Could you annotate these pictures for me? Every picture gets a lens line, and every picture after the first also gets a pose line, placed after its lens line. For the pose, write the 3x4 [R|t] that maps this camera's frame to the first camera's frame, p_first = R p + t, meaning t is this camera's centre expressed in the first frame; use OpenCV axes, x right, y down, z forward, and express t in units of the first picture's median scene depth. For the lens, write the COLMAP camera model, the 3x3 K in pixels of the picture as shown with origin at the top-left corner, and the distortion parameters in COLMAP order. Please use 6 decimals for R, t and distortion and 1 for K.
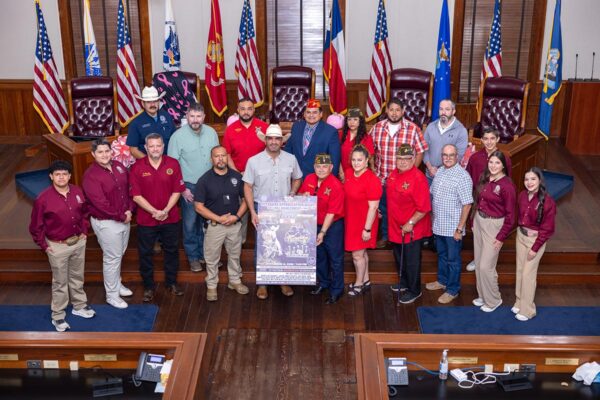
lens RADIAL K [[967.8, 0, 300.0], [0, 967.8, 200.0], [0, 0, 1]] dist [0.011519, 0.021393]
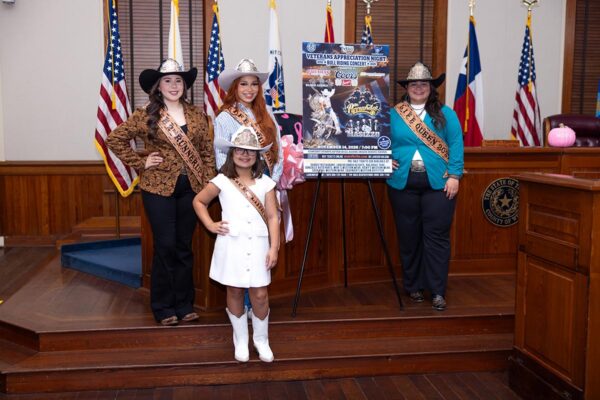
lens RADIAL K [[677.8, 0, 277.3], [0, 677.8, 198.7], [0, 0, 1]] dist [0.006885, -0.002616]
pose [[0.988460, -0.011329, 0.151058, -0.216170], [0.051931, 0.962114, -0.267656, 0.071379], [-0.142302, 0.272411, 0.951600, 0.526181]]
